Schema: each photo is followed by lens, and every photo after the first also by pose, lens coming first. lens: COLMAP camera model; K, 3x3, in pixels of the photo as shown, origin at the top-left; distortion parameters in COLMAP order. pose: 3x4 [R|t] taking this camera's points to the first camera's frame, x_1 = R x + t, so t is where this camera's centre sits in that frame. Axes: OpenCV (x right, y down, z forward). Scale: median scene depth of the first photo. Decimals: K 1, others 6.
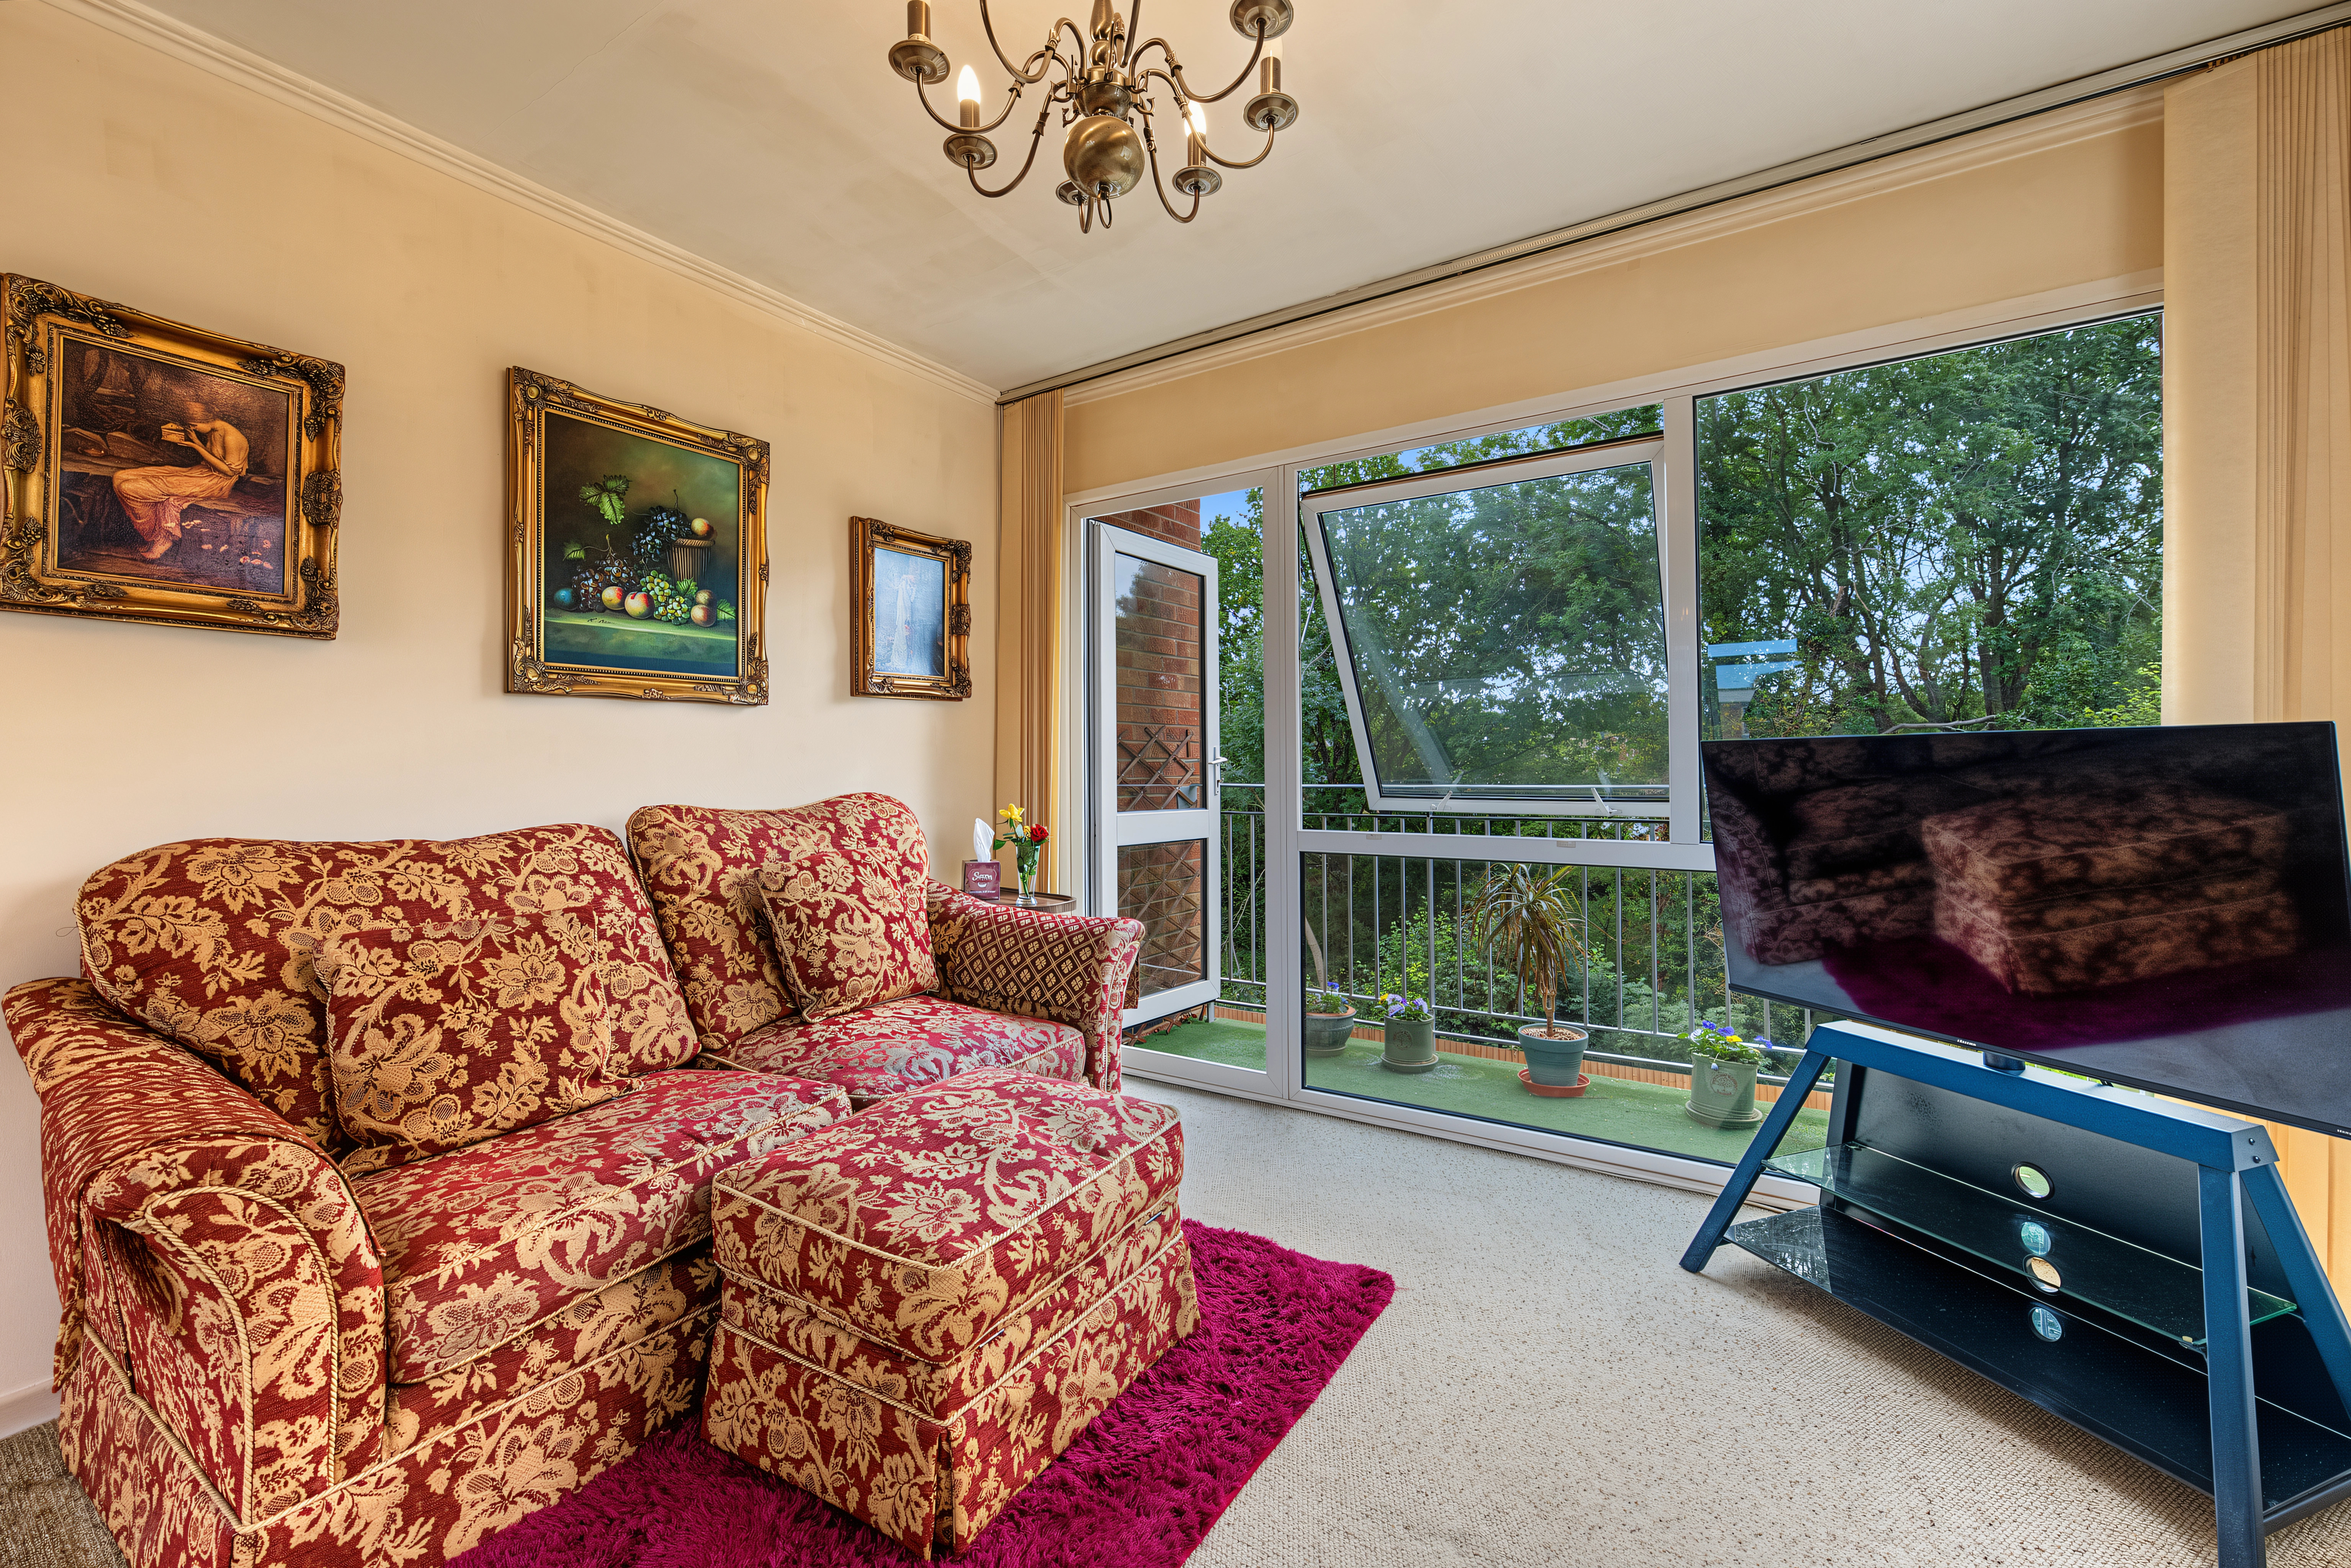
lens RADIAL K [[963.7, 0, 1202.4], [0, 963.7, 752.6], [0, 0, 1]] dist [-0.000858, 0.000236]
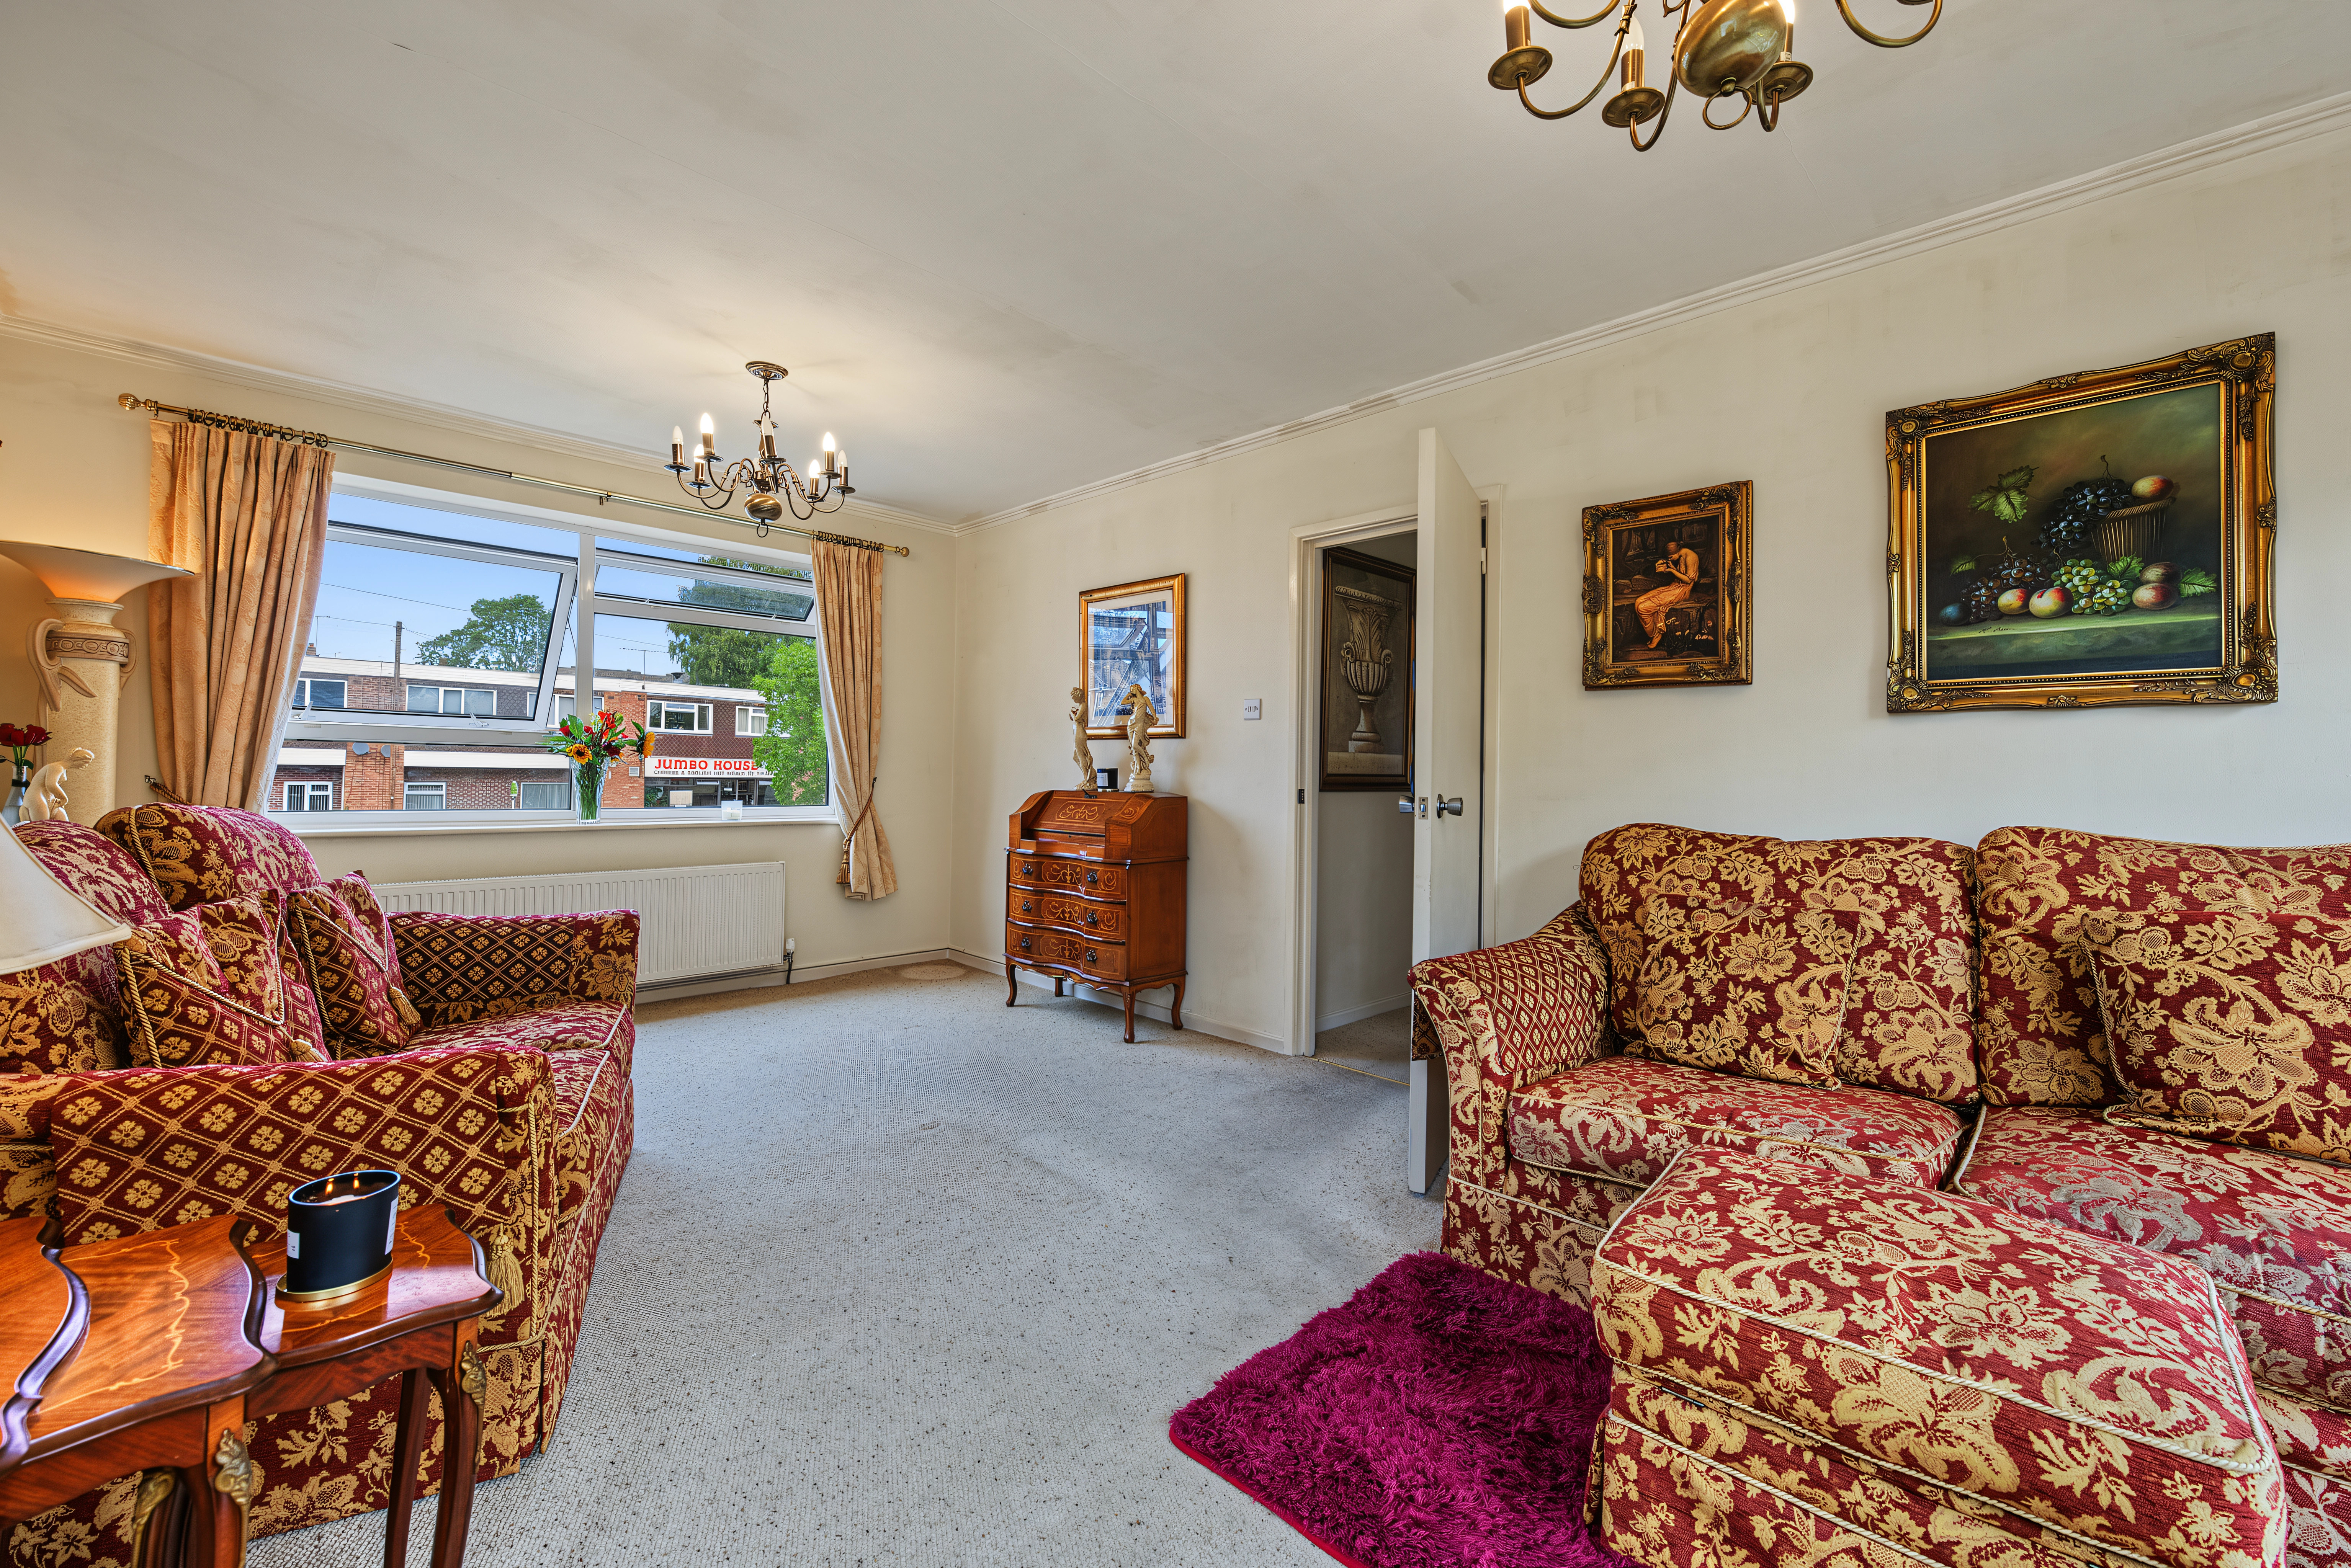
lens RADIAL K [[963.7, 0, 1202.4], [0, 963.7, 752.6], [0, 0, 1]] dist [-0.000858, 0.000236]
pose [[-0.200690, -0.016138, -0.979522, 0.595495], [0.000140, 0.999864, -0.016502, 0.000448], [0.979655, -0.003449, -0.200660, 0.548828]]
